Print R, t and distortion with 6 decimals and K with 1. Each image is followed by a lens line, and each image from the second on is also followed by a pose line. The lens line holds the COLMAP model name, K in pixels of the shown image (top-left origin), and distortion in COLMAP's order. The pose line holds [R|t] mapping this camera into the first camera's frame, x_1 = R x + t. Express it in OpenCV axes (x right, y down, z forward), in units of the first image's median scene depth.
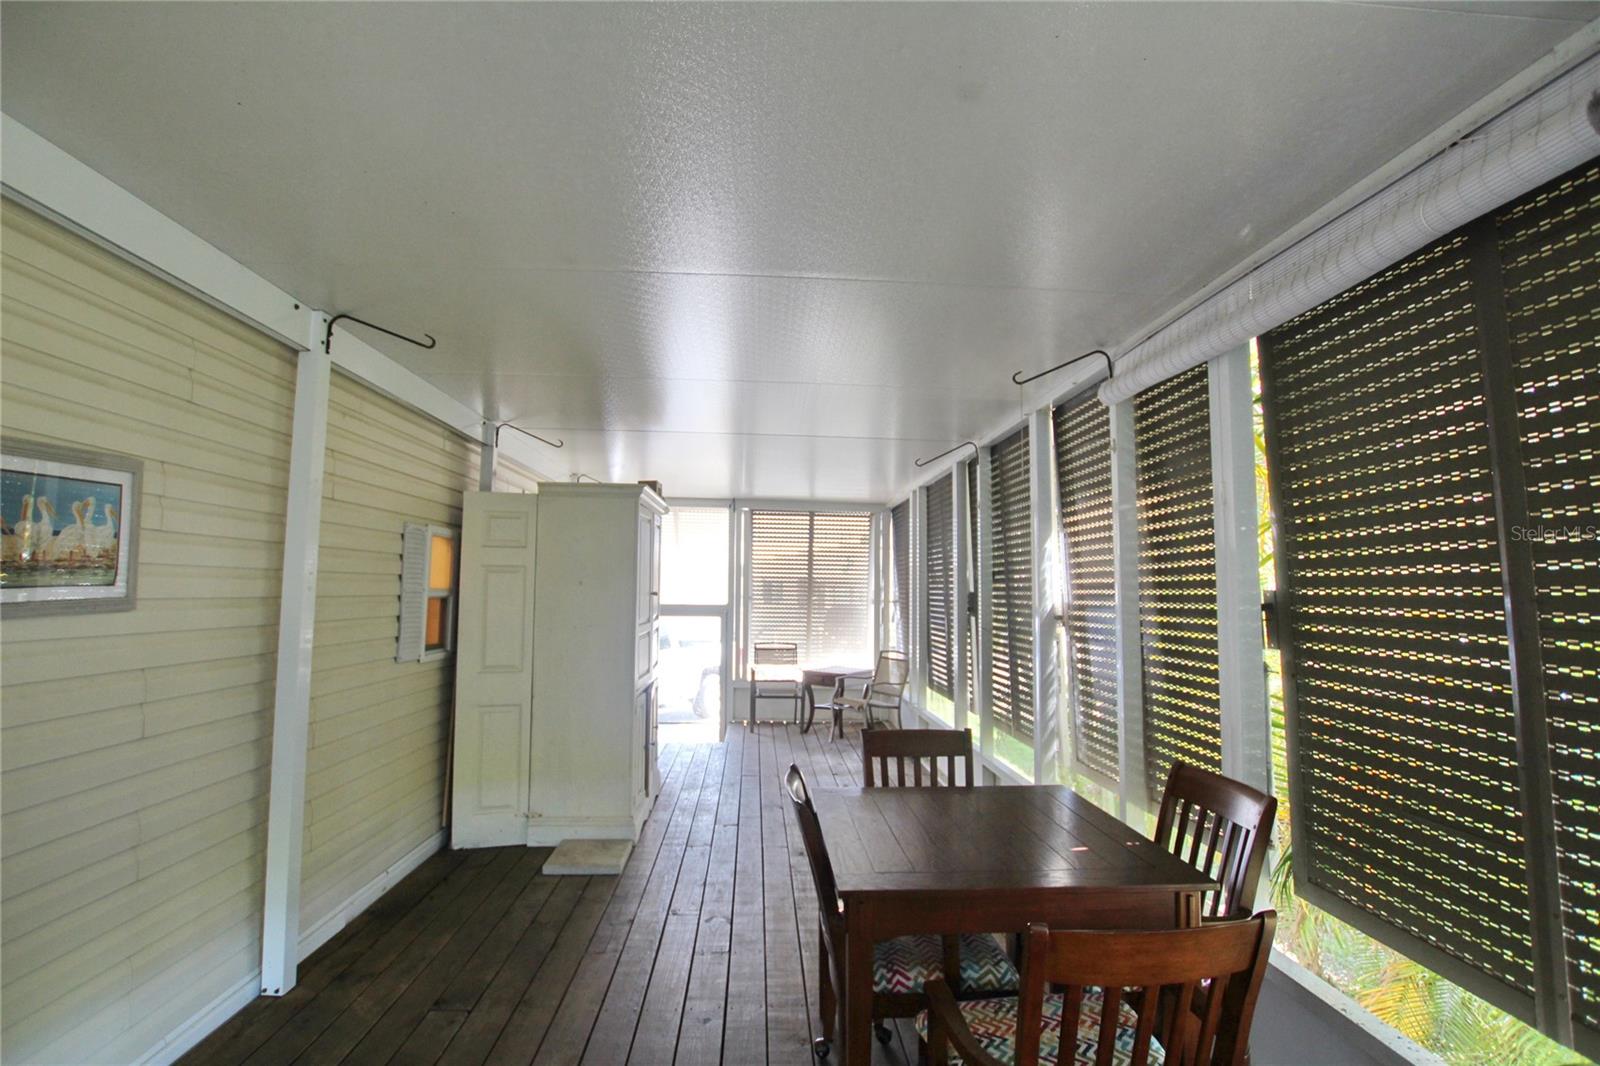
lens RADIAL K [[742.1, 0, 790.8], [0, 742.1, 531.8], [0, 0, 1]] dist [-0.037618, 0.005733]
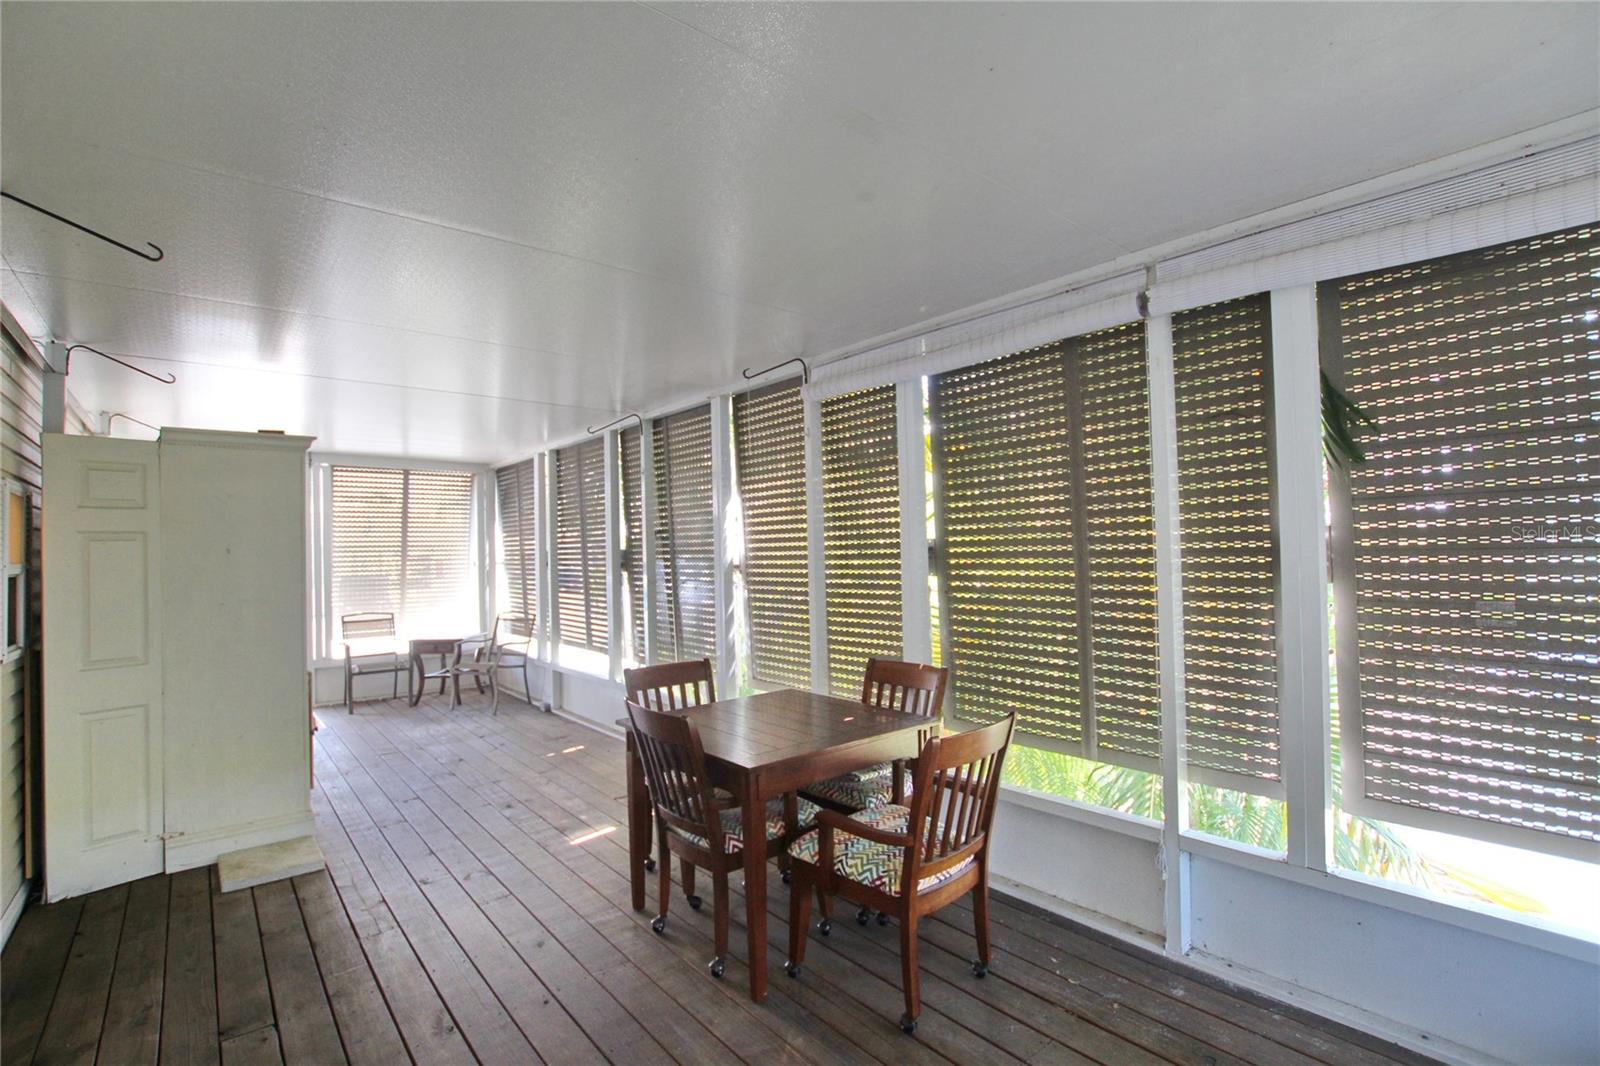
lens RADIAL K [[742.1, 0, 790.8], [0, 742.1, 531.8], [0, 0, 1]] dist [-0.037618, 0.005733]
pose [[0.801849, -0.015464, 0.597327, -0.299931], [-0.015916, 0.998758, 0.047221, -0.001863], [-0.597315, -0.047371, 0.800606, -0.043829]]
